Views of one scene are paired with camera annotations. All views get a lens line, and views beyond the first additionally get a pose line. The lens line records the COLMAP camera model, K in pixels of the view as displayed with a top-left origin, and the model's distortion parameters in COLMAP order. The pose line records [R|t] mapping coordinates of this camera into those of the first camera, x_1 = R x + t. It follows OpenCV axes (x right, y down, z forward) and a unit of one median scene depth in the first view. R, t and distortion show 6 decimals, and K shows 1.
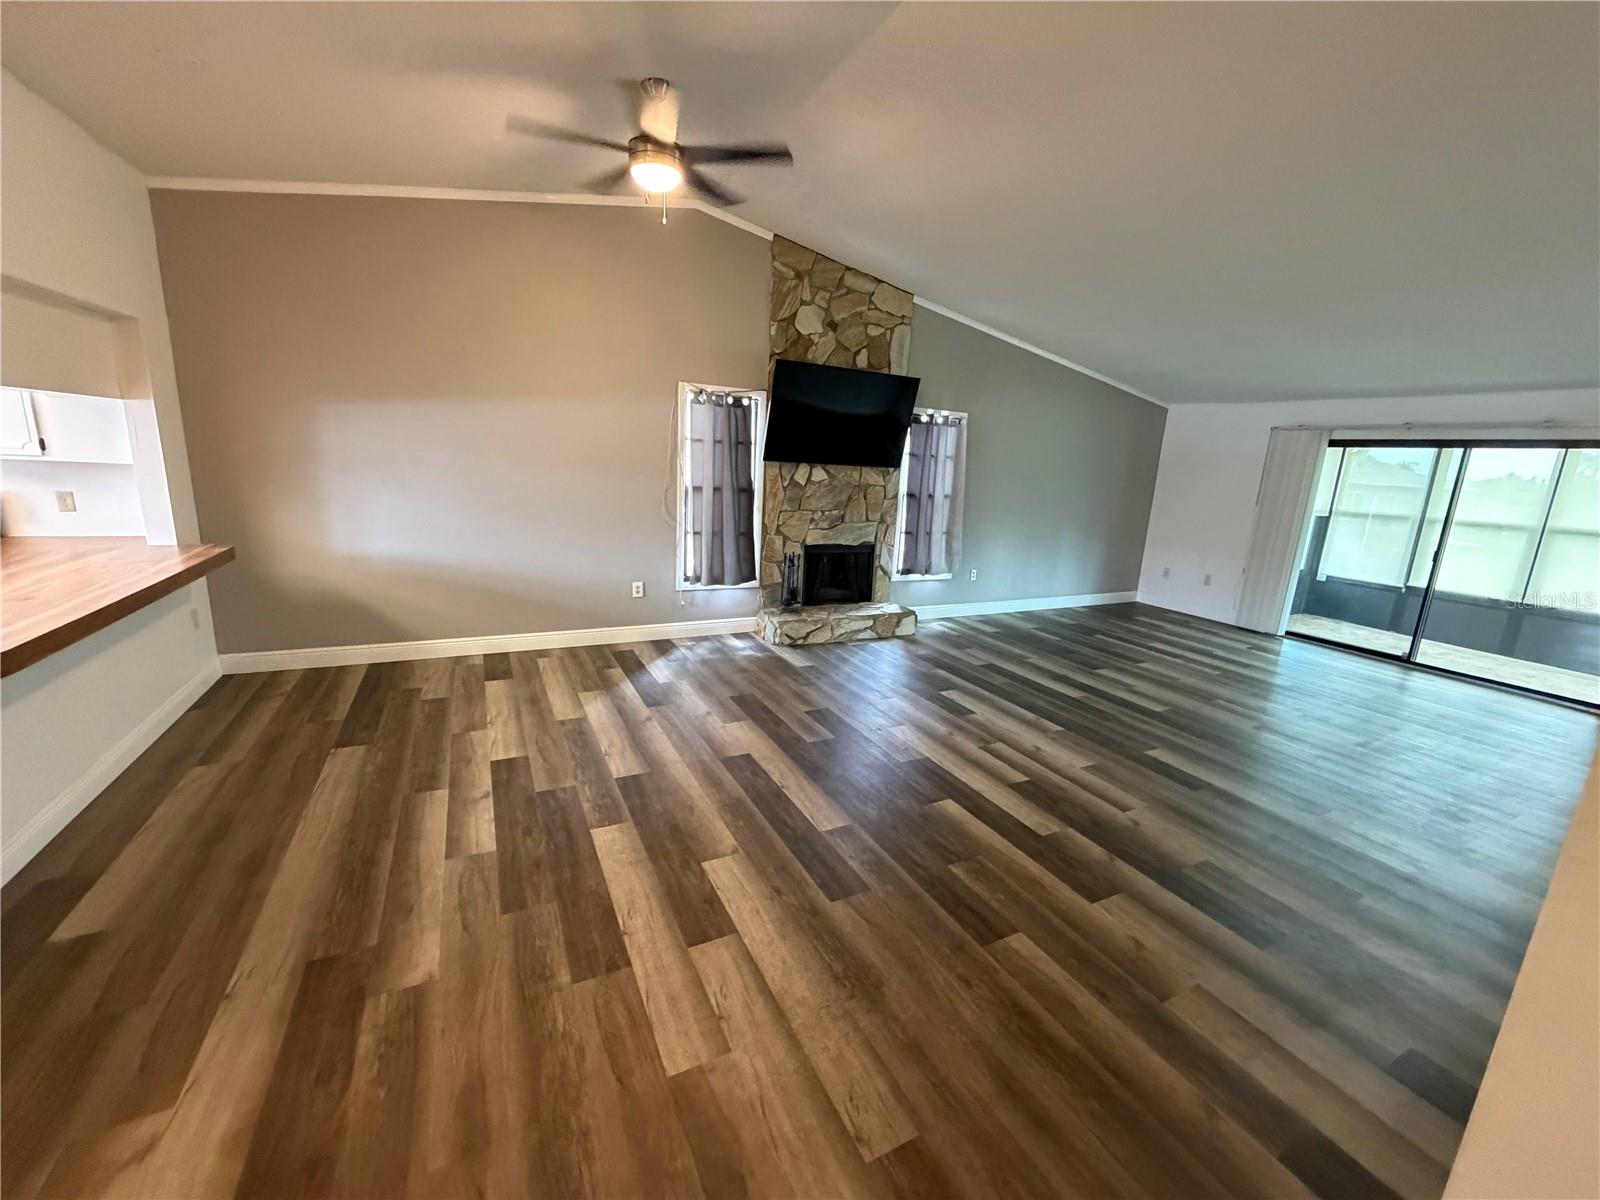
lens RADIAL K [[633.3, 0, 794.1], [0, 633.3, 594.8], [0, 0, 1]] dist [0.001669, -0.000148]
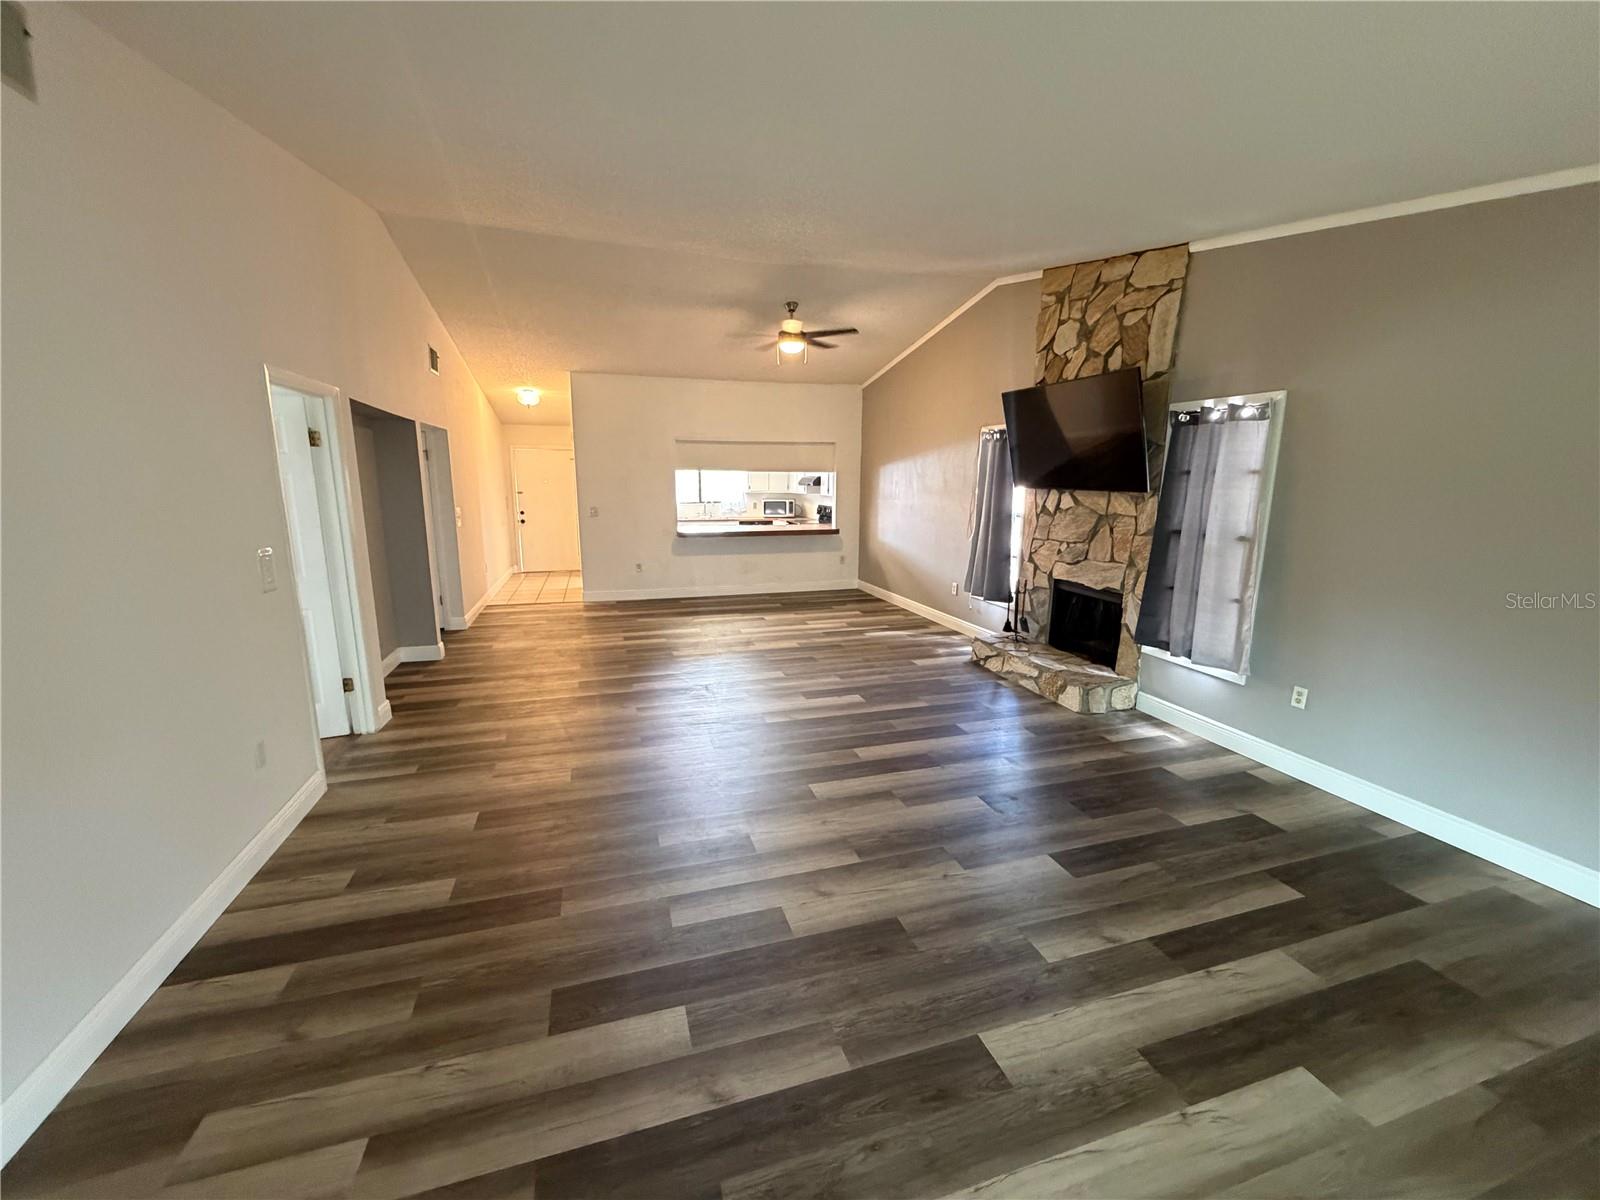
lens RADIAL K [[633.3, 0, 794.1], [0, 633.3, 594.8], [0, 0, 1]] dist [0.001669, -0.000148]
pose [[-0.162502, 0.128426, -0.978315, 0.998499], [-0.220021, 0.961813, 0.162807, -0.124538], [0.961865, 0.241706, -0.128040, 0.779056]]
